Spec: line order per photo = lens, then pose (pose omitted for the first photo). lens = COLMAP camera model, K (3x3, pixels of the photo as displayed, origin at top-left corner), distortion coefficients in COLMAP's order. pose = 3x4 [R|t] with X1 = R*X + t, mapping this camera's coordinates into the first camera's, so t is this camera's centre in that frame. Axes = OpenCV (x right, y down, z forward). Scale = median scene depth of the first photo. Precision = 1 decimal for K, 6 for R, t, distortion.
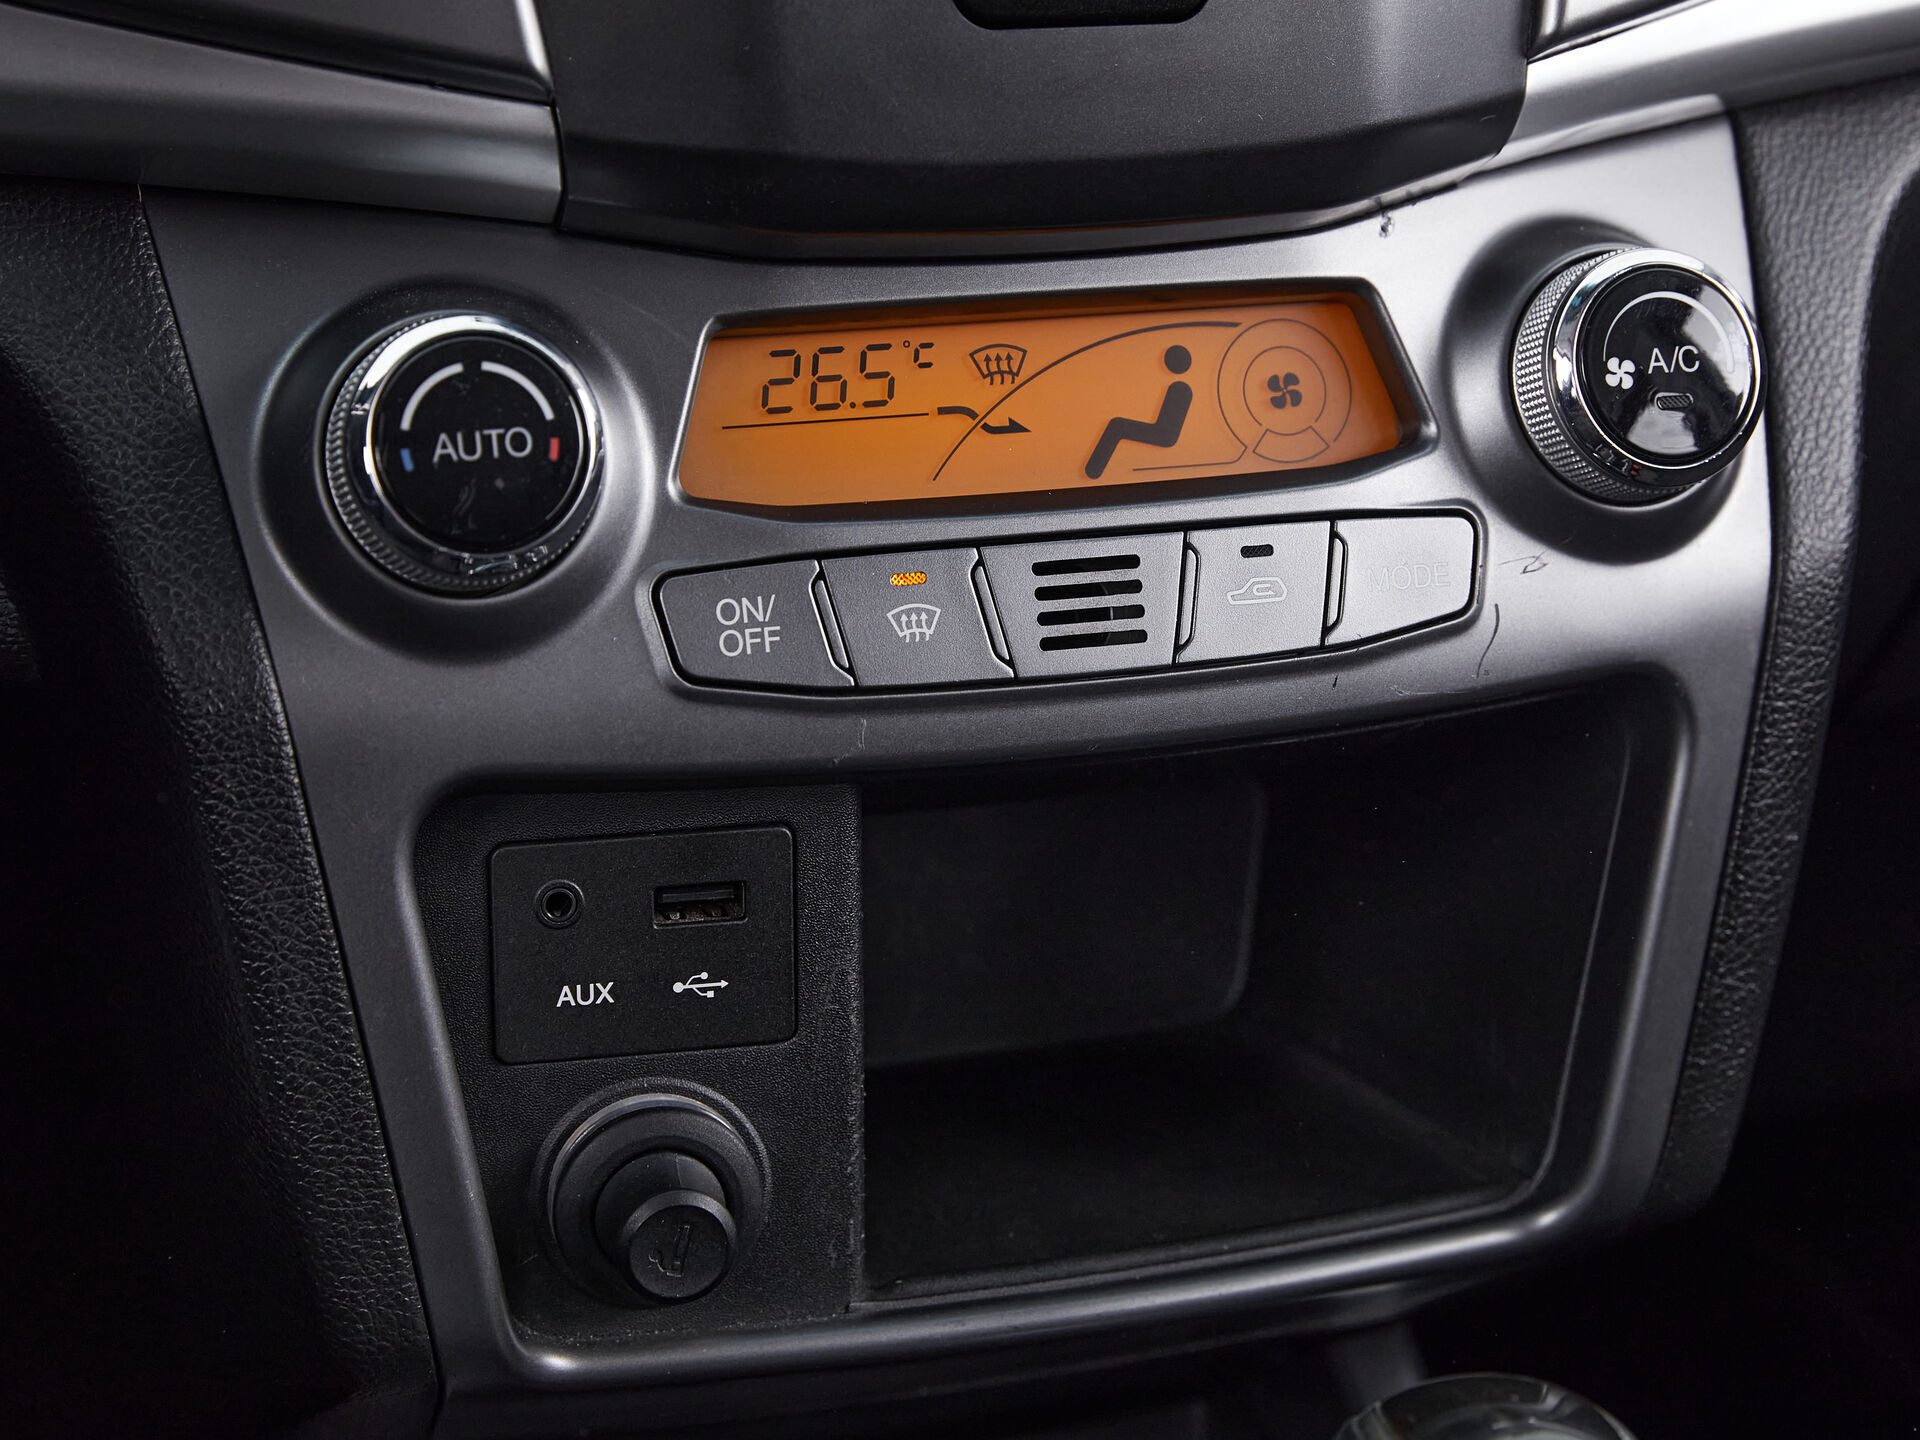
lens RADIAL K [[4188.0, 0, 960.0], [0, 4188.0, 720.0], [0, 0, 1]] dist [-0.062839, -0.164897]
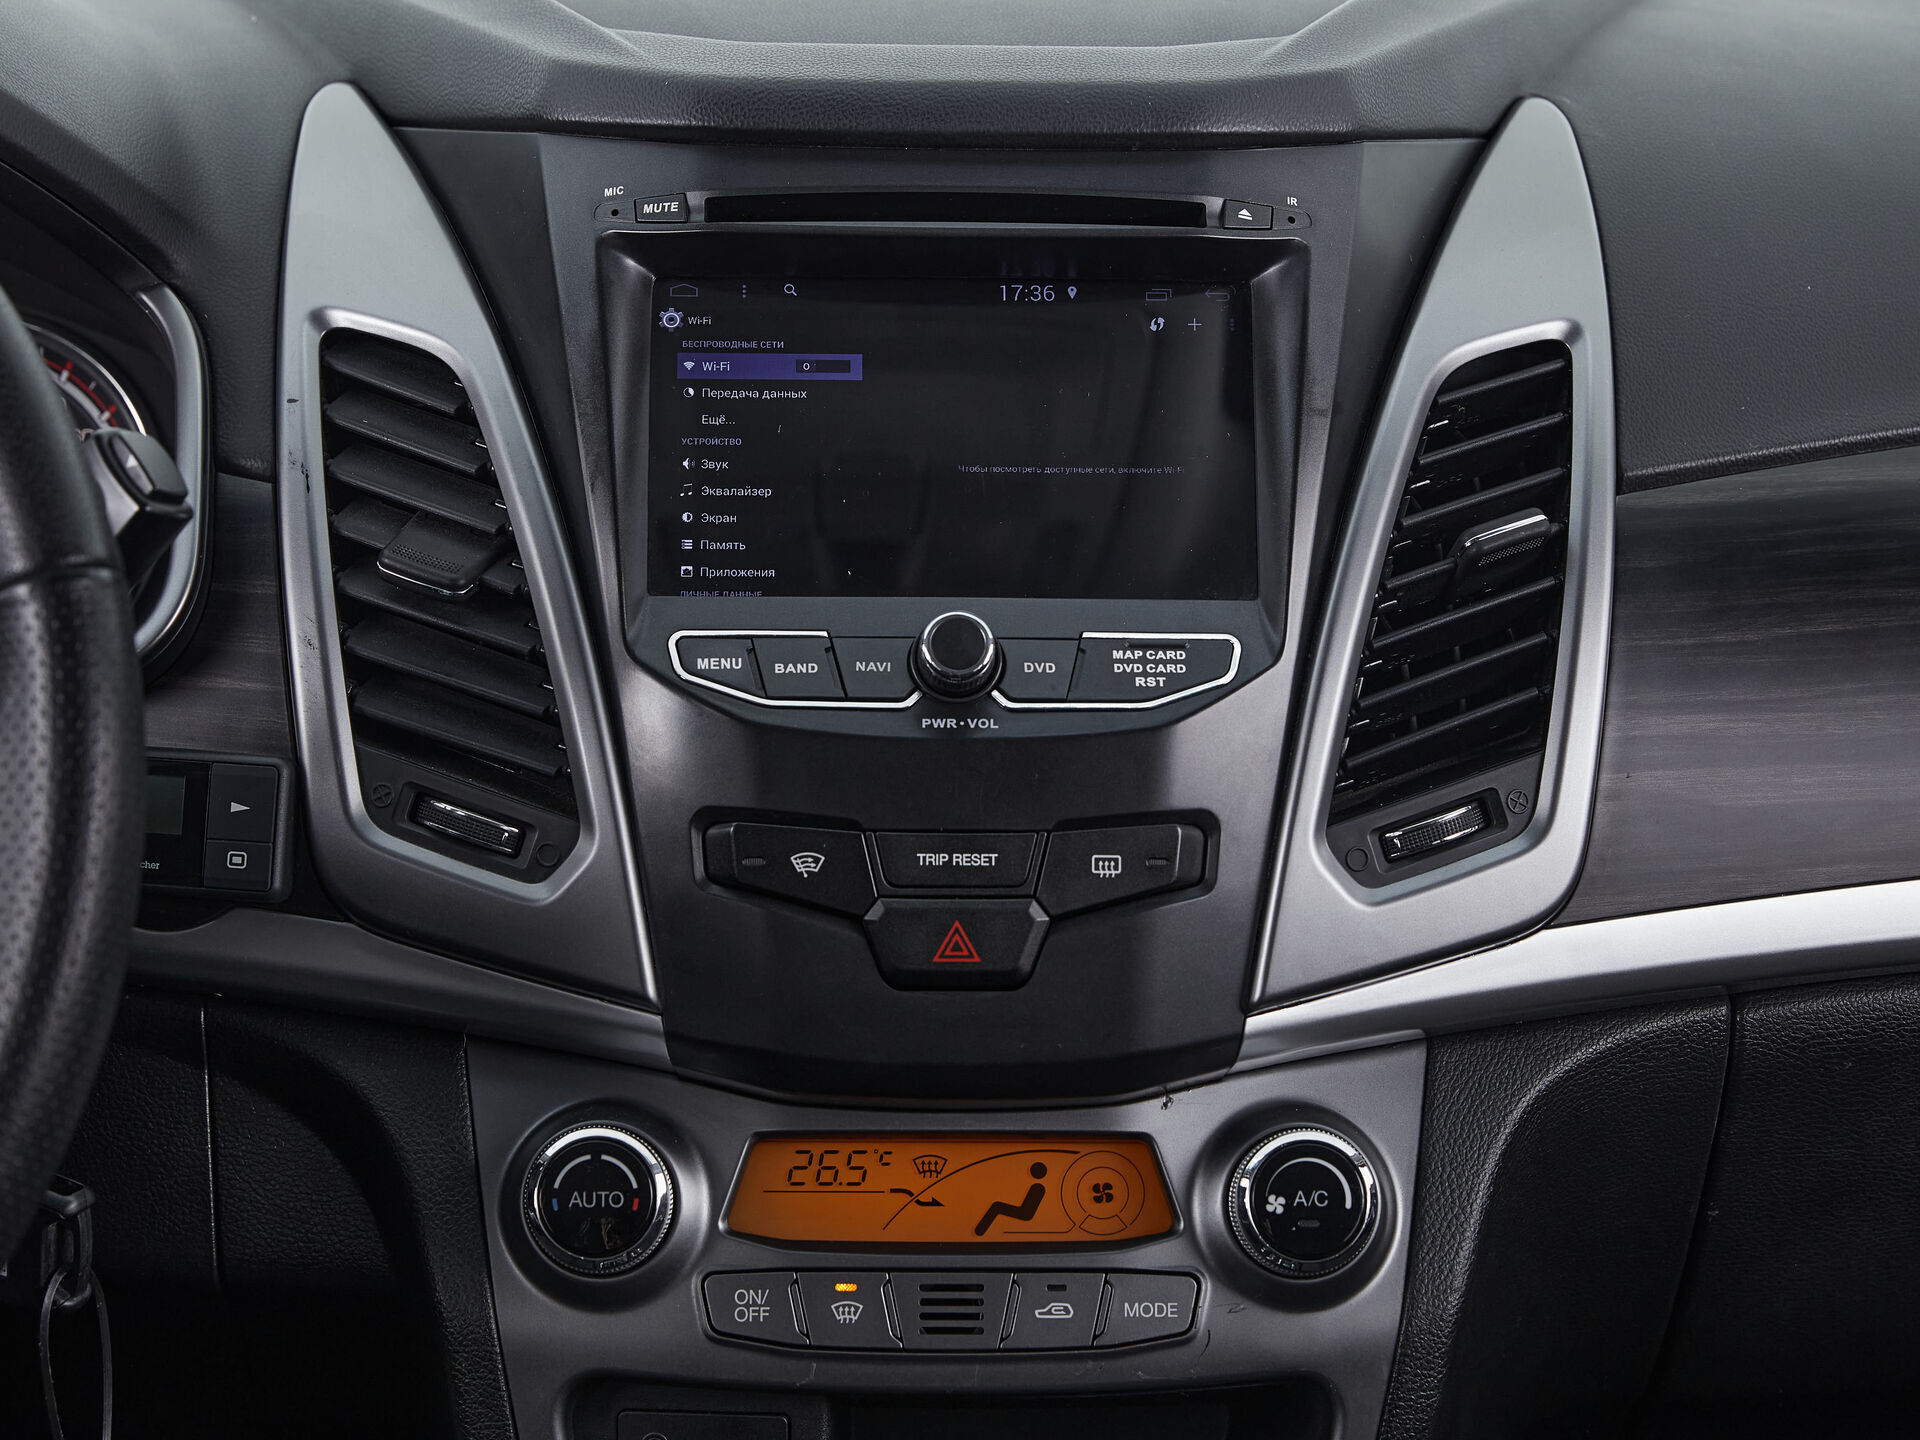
lens RADIAL K [[4188.0, 0, 960.0], [0, 4188.0, 720.0], [0, 0, 1]] dist [-0.062839, -0.164897]
pose [[0.955331, 0.061684, -0.289030, 0.520956], [-0.091345, 0.991719, -0.090272, -0.113846], [0.281068, 0.112641, 0.953054, -0.699321]]
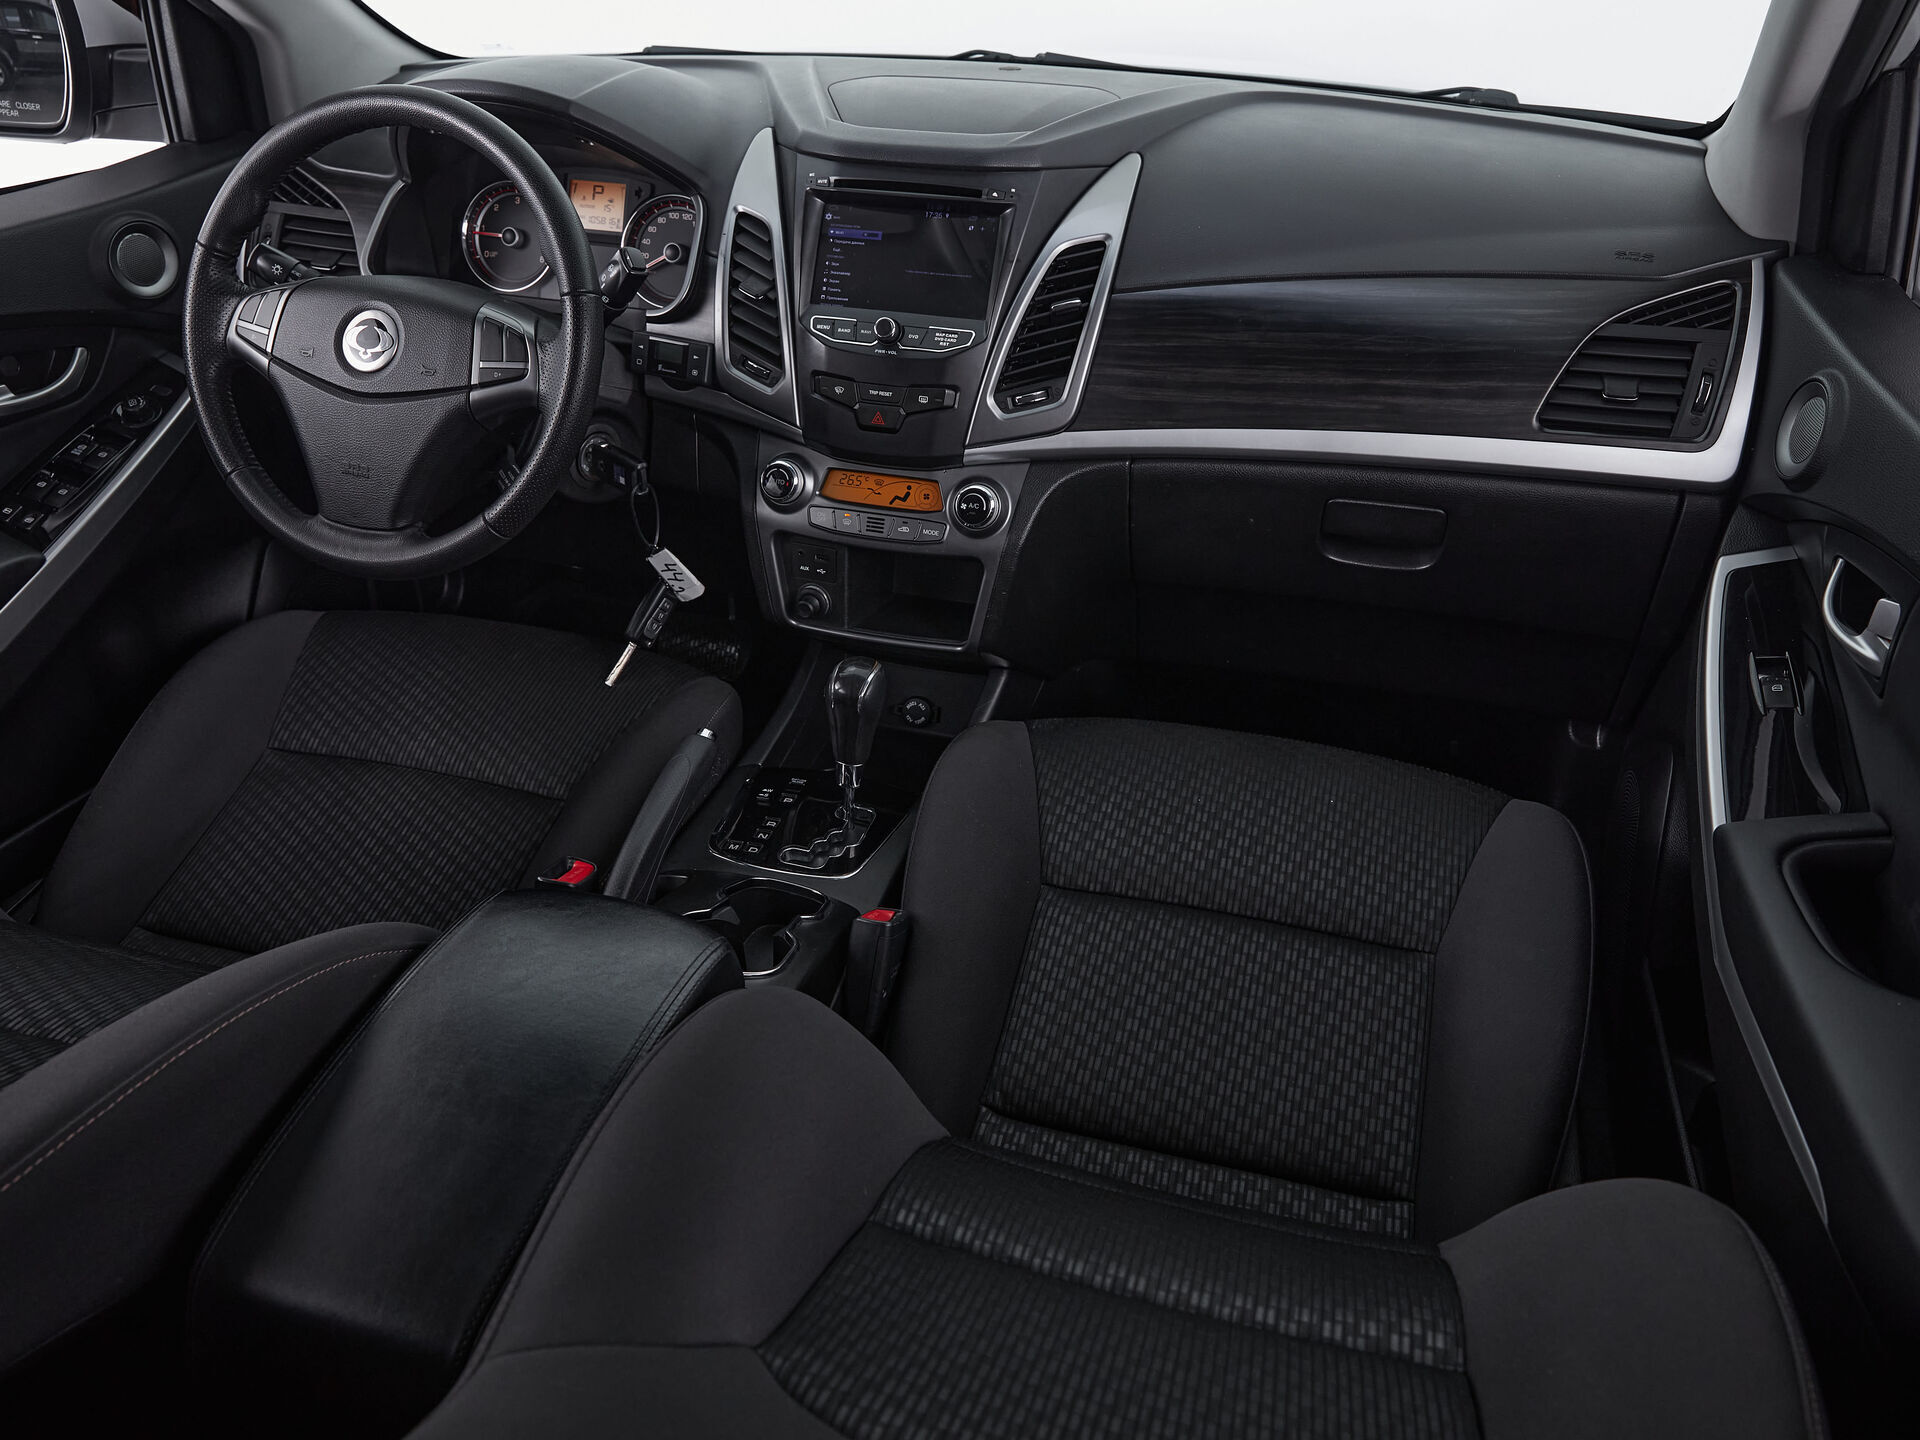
lens RADIAL K [[1457.7, 0, 960.0], [0, 1457.7, 720.0], [0, 0, 1]] dist [-0.007527, 0.003281]
pose [[0.815553, 0.287642, -0.502130, 1.264466], [-0.189990, 0.952708, 0.237174, -0.280988], [0.546605, -0.098029, 0.831633, -0.722687]]
